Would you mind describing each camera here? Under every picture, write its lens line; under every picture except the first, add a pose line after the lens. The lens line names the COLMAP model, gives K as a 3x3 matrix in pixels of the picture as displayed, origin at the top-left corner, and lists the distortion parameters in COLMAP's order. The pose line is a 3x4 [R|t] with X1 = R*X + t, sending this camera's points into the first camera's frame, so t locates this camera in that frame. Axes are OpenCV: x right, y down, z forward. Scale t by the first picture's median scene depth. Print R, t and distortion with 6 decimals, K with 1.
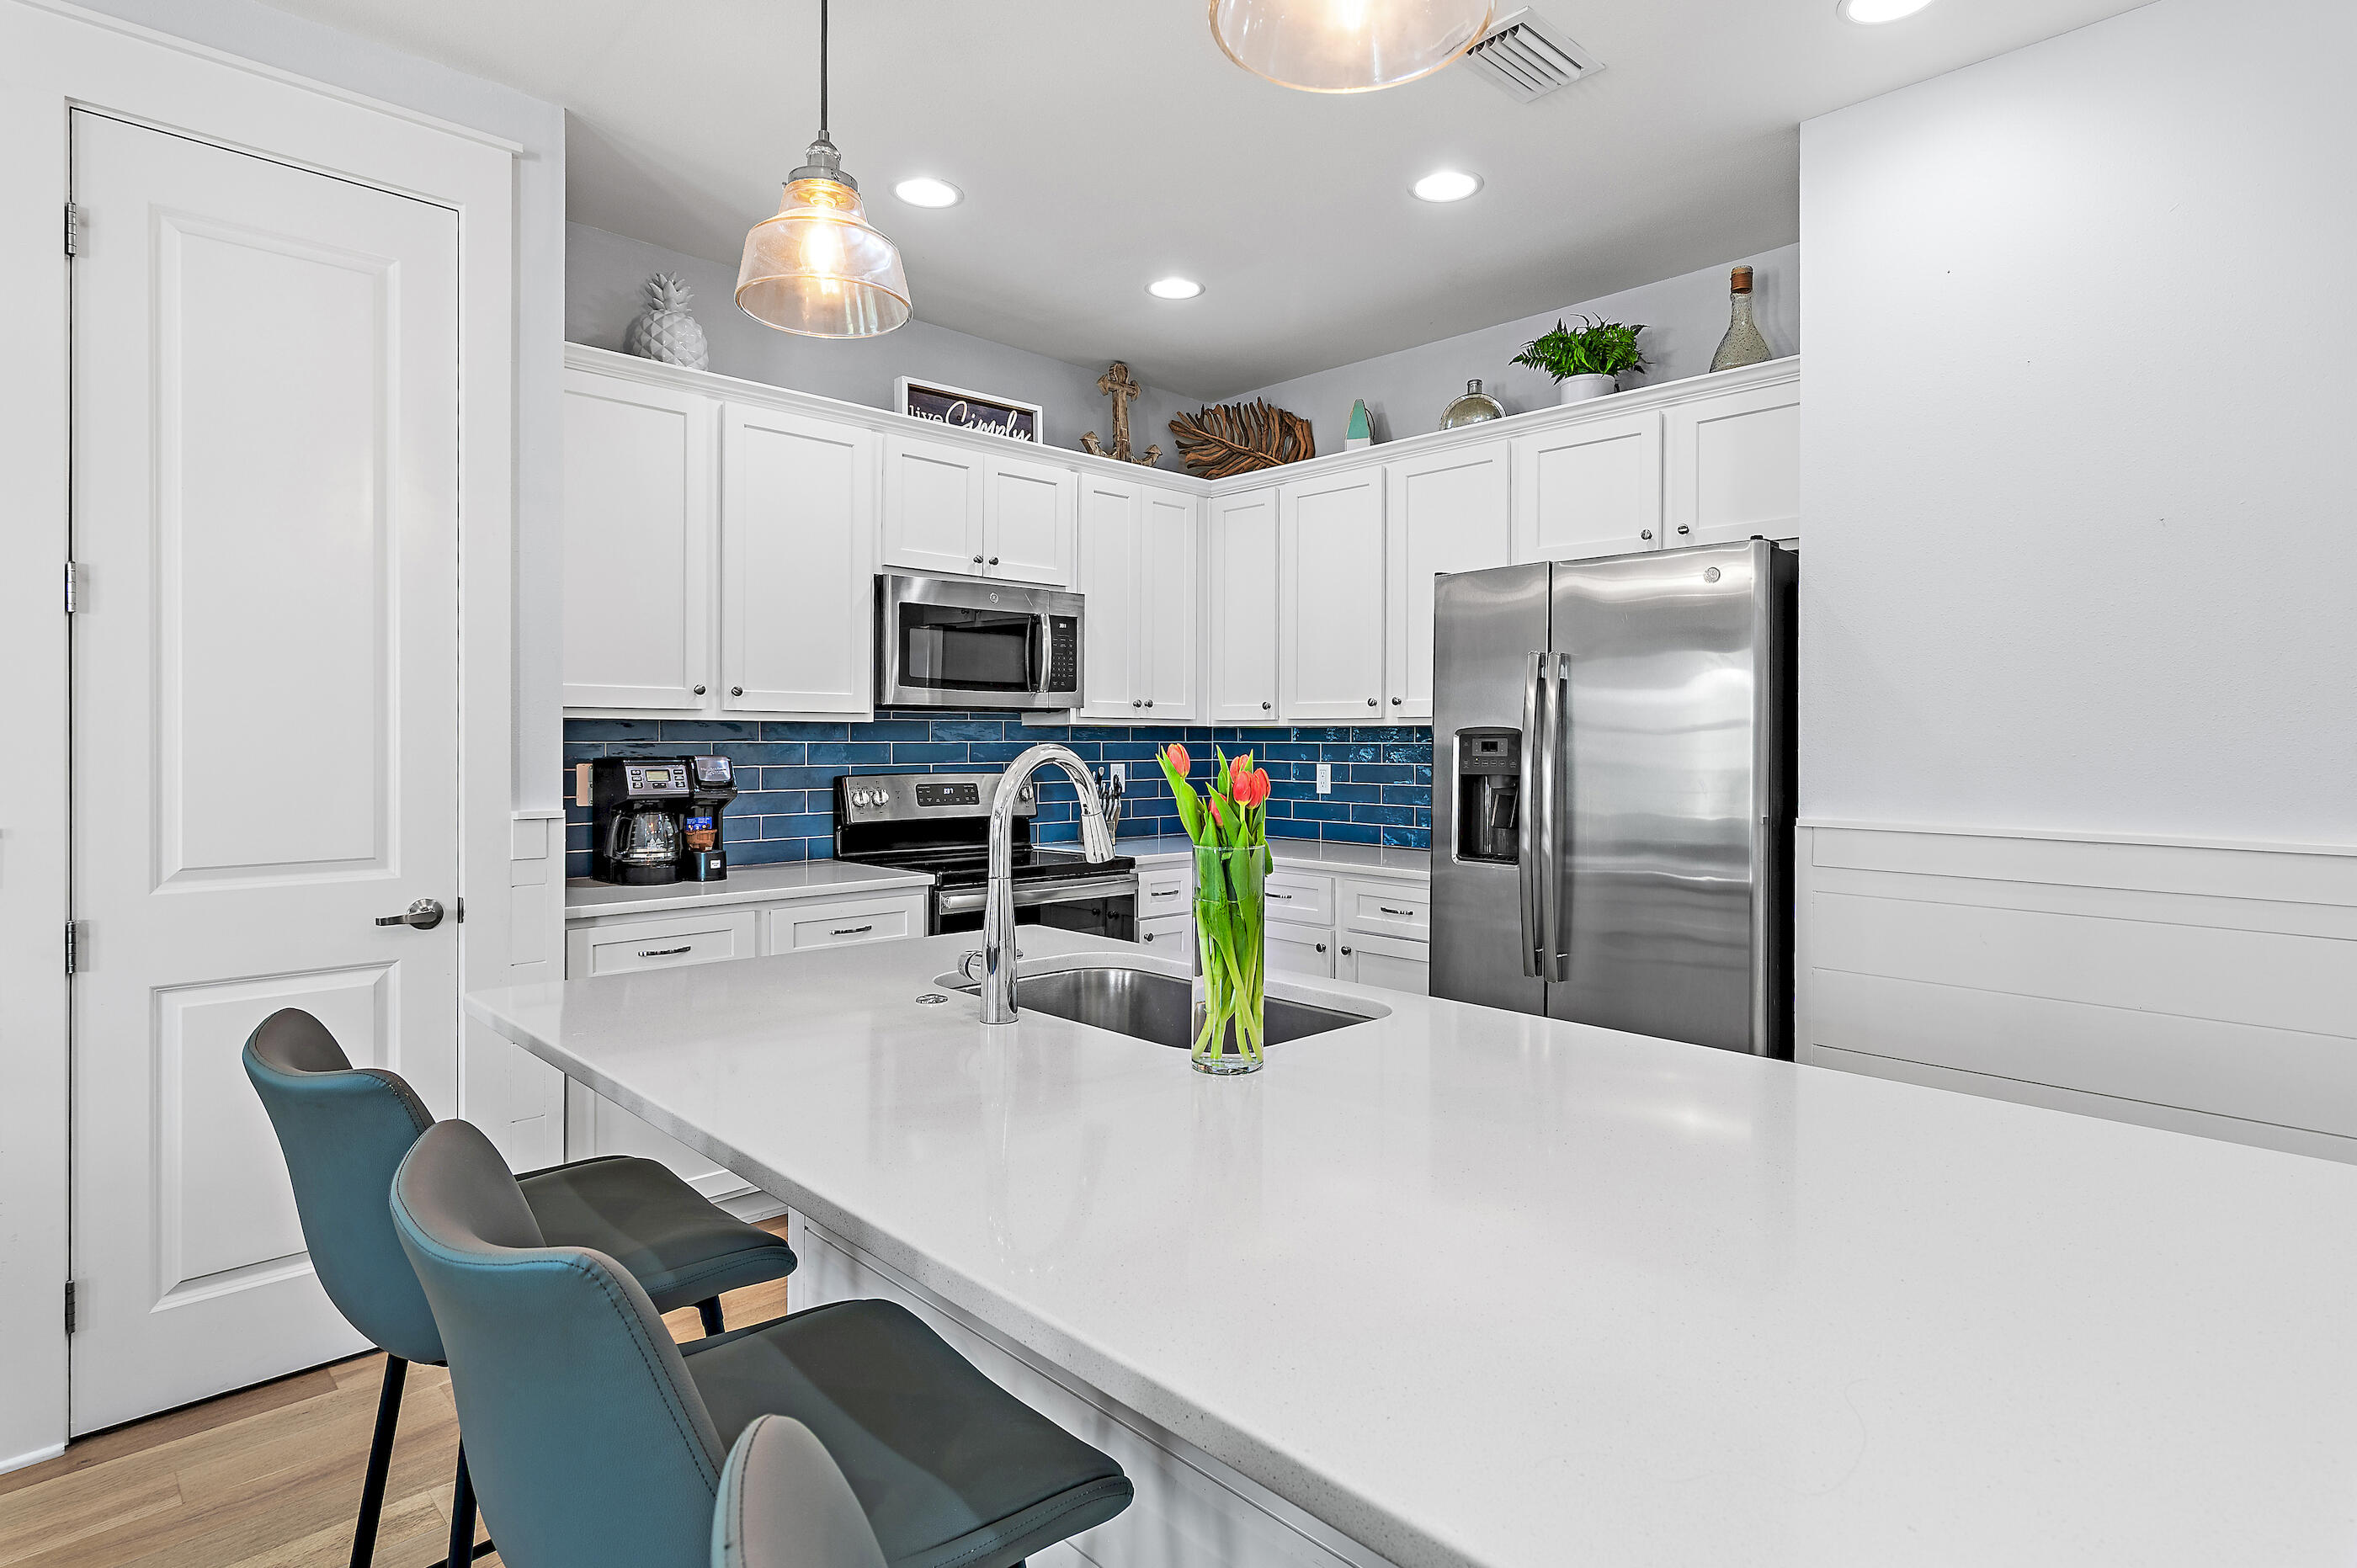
lens RADIAL K [[1213.6, 0, 1218.5], [0, 1213.6, 737.6], [0, 0, 1]] dist [0.001766, -0.000237]
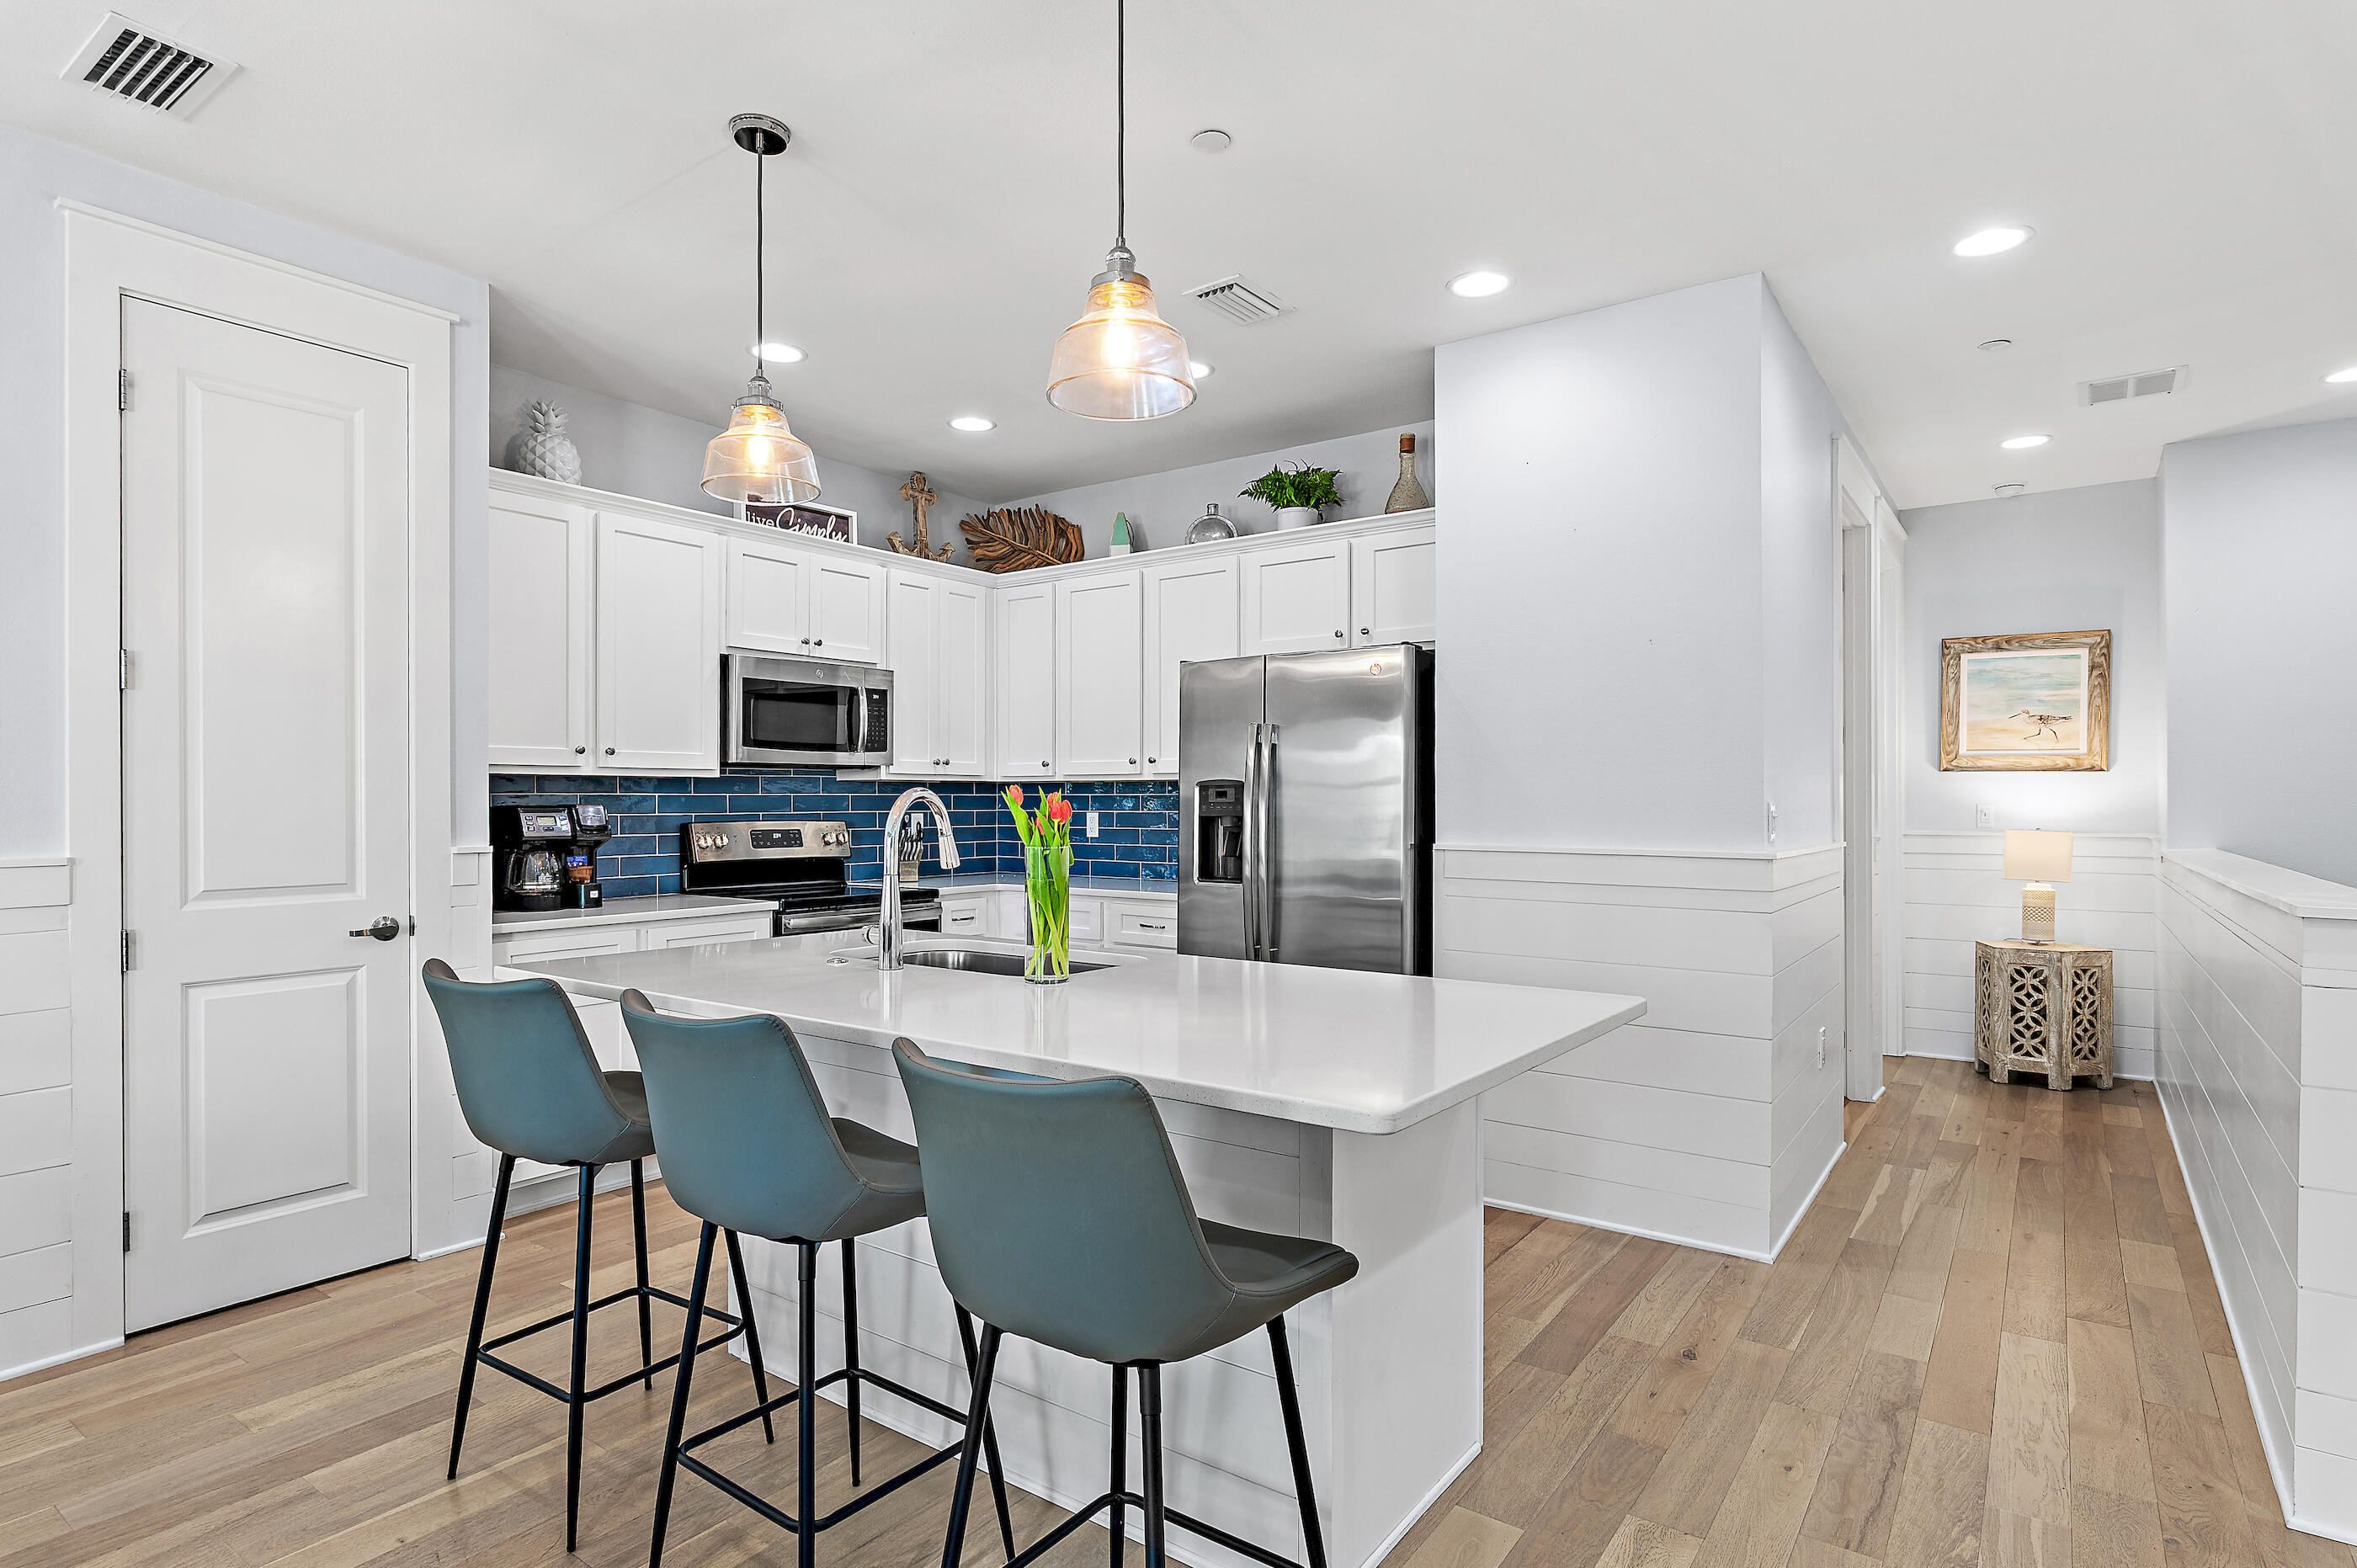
lens RADIAL K [[1213.7, 0, 1160.7], [0, 1213.7, 796.7], [0, 0, 1]] dist [0.000114, 0.000074]
pose [[0.988793, -0.003475, 0.149253, -0.032880], [0.003527, 0.999994, -0.000083, 0.008359], [-0.149252, 0.000609, 0.988799, -0.252063]]
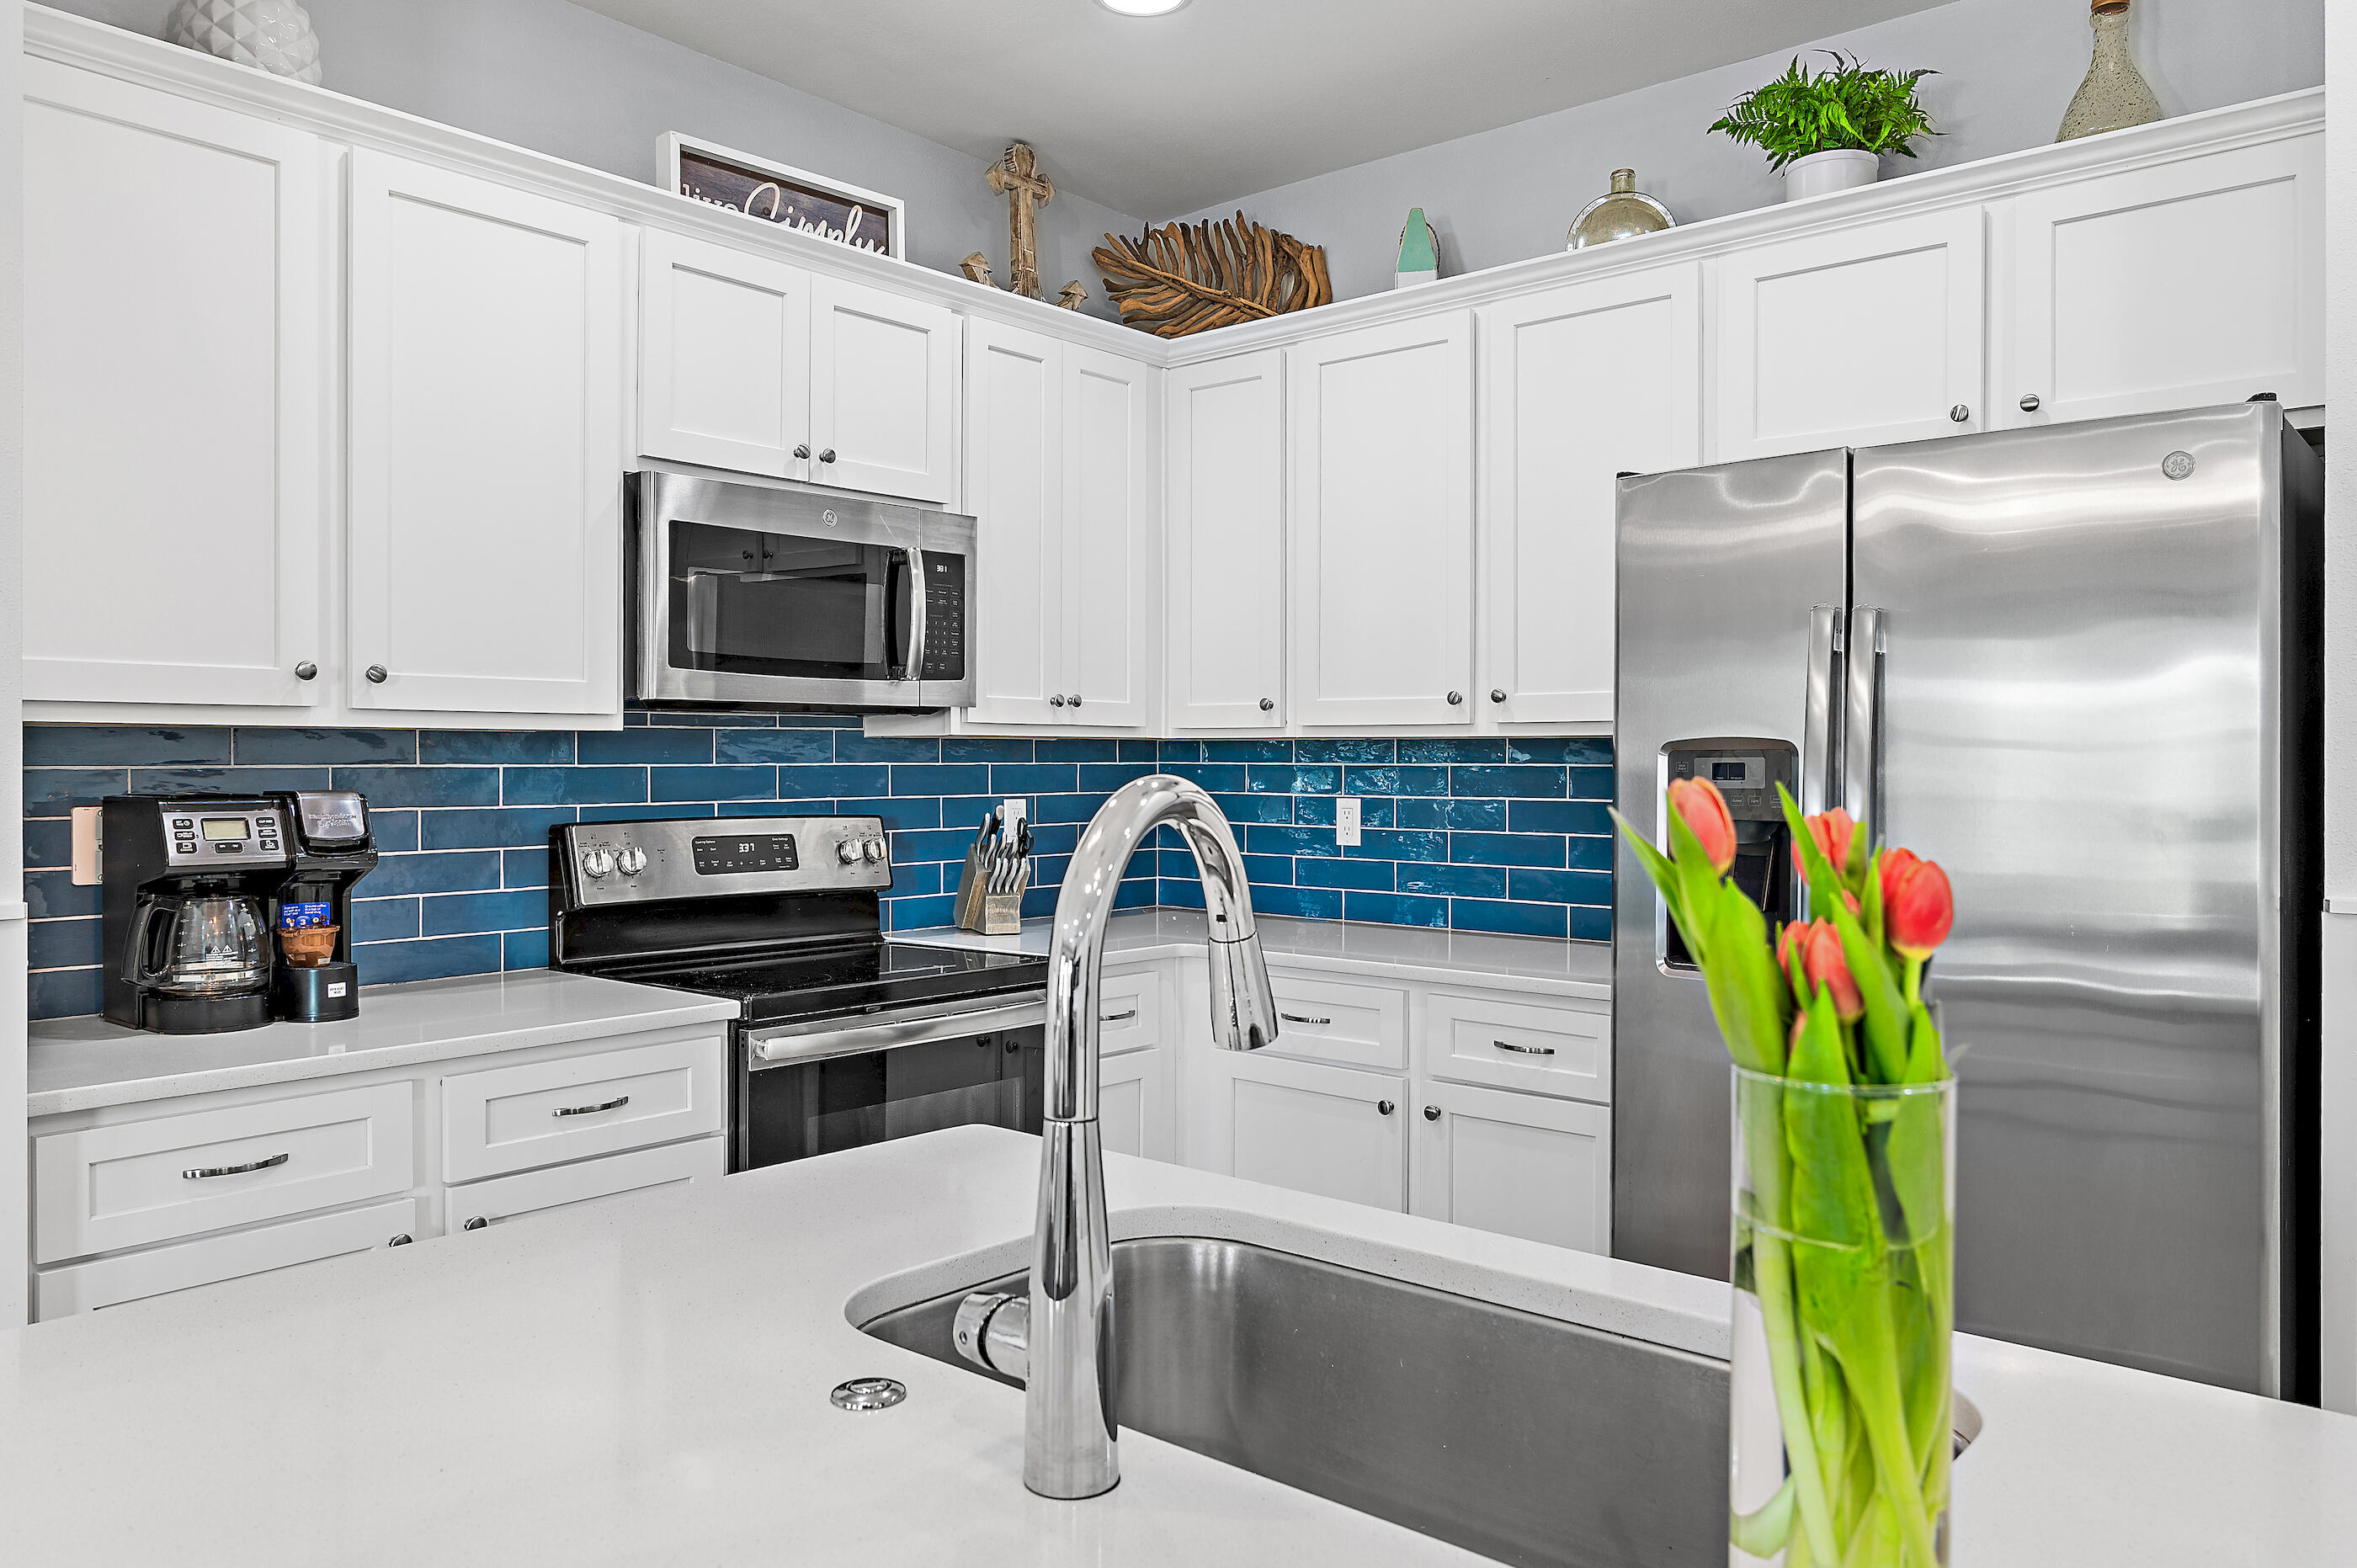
lens RADIAL K [[1639.7, 0, 1175.9], [0, 1639.7, 760.3], [0, 0, 1]] dist [-0.005553, 0.002223]
pose [[0.997036, -0.002165, 0.076904, -0.084823], [0.001928, 0.999993, 0.003154, -0.000697], [-0.076910, -0.002997, 0.997034, 0.212686]]
